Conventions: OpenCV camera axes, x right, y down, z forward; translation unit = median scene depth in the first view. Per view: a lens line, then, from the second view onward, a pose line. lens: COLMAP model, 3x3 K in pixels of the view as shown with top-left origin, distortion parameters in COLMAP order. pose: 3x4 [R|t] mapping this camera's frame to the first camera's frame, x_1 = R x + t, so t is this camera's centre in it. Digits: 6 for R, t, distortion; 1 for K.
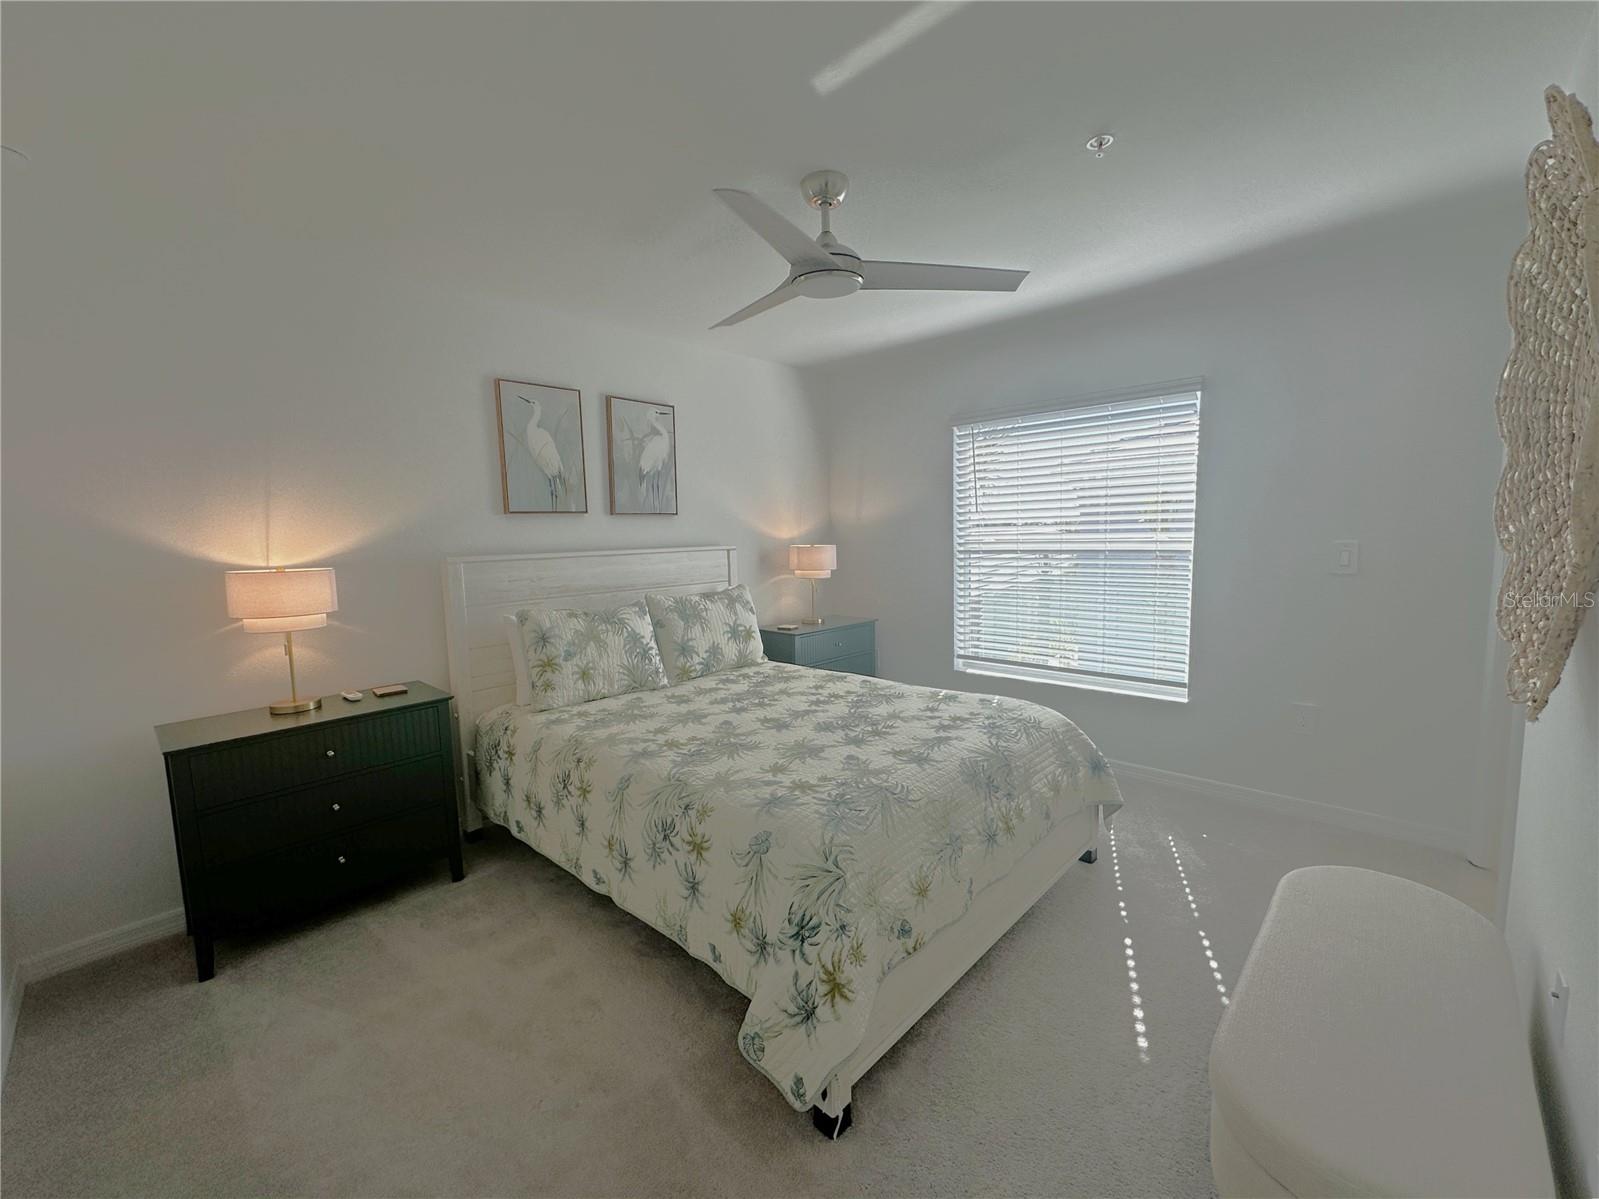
lens RADIAL K [[649.3, 0, 799.5], [0, 649.3, 599.5], [0, 0, 1]] dist [0.012269, -0.000006]
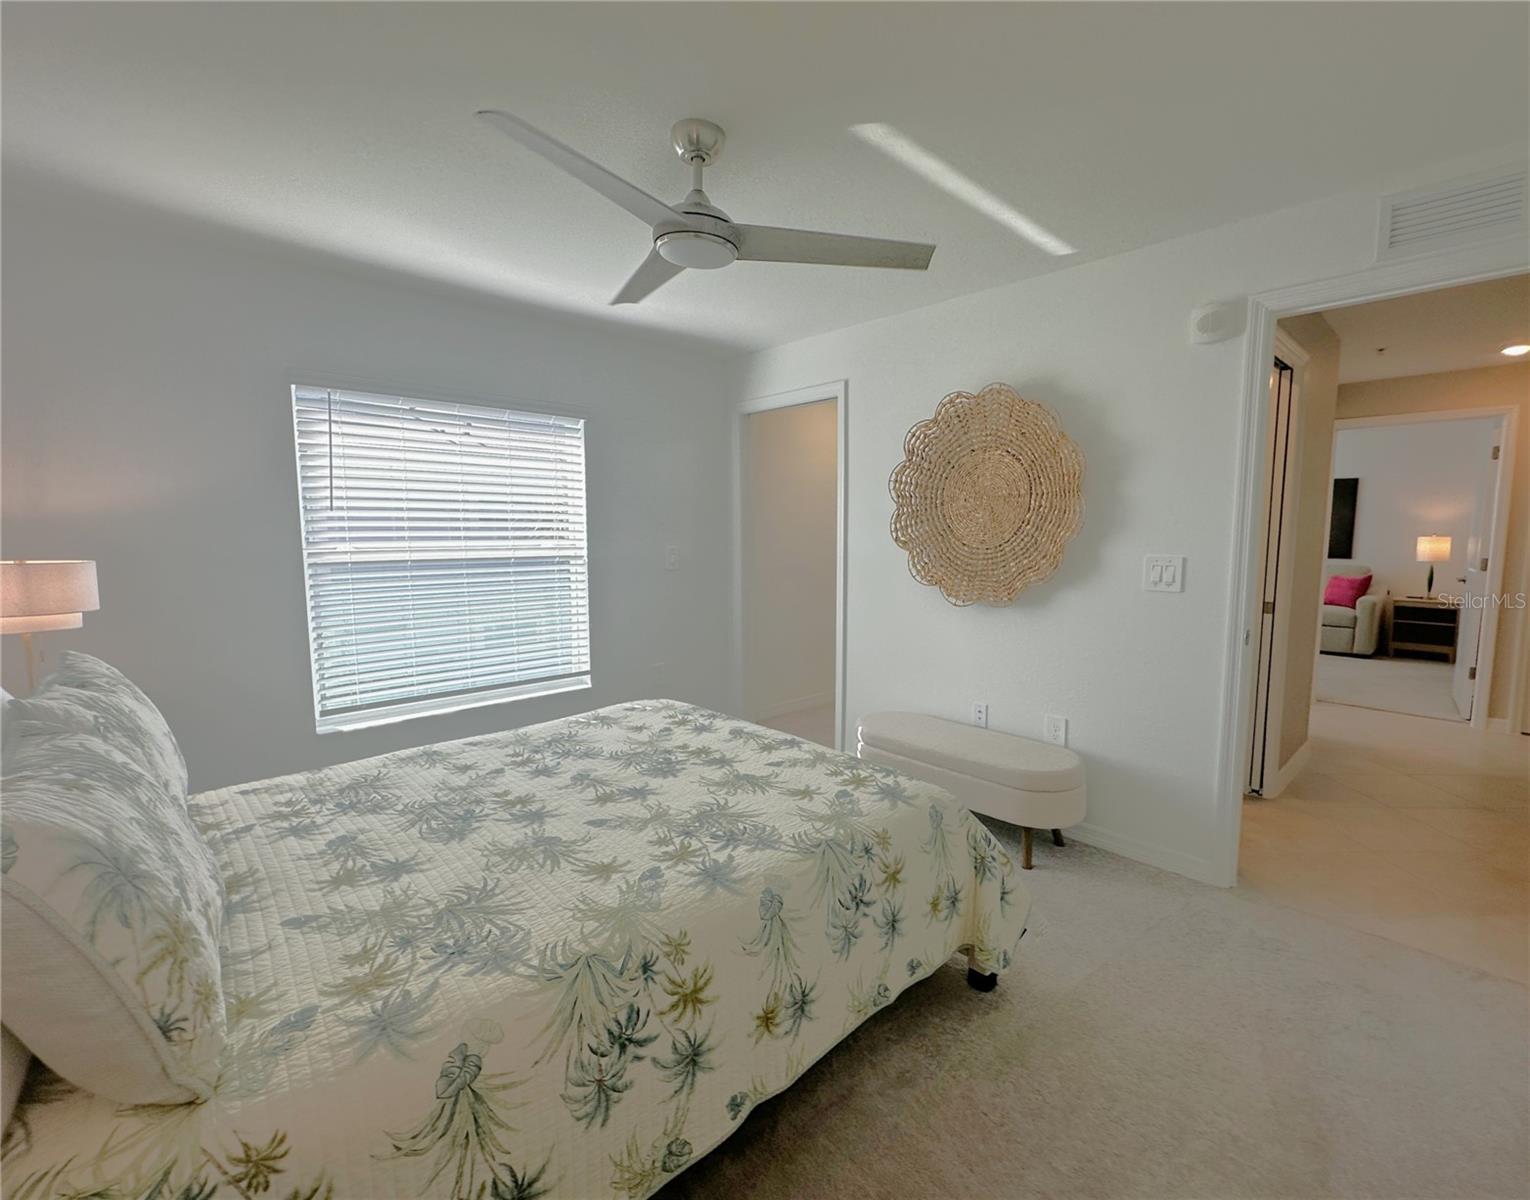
lens RADIAL K [[681.6, 0, 793.8], [0, 681.6, 600.1], [0, 0, 1]] dist [-0.000470, 0.000010]
pose [[0.035263, -0.077032, 0.996405, -0.756917], [0.101254, 0.992170, 0.073121, -0.060502], [-0.994236, 0.098311, 0.042786, 0.741962]]
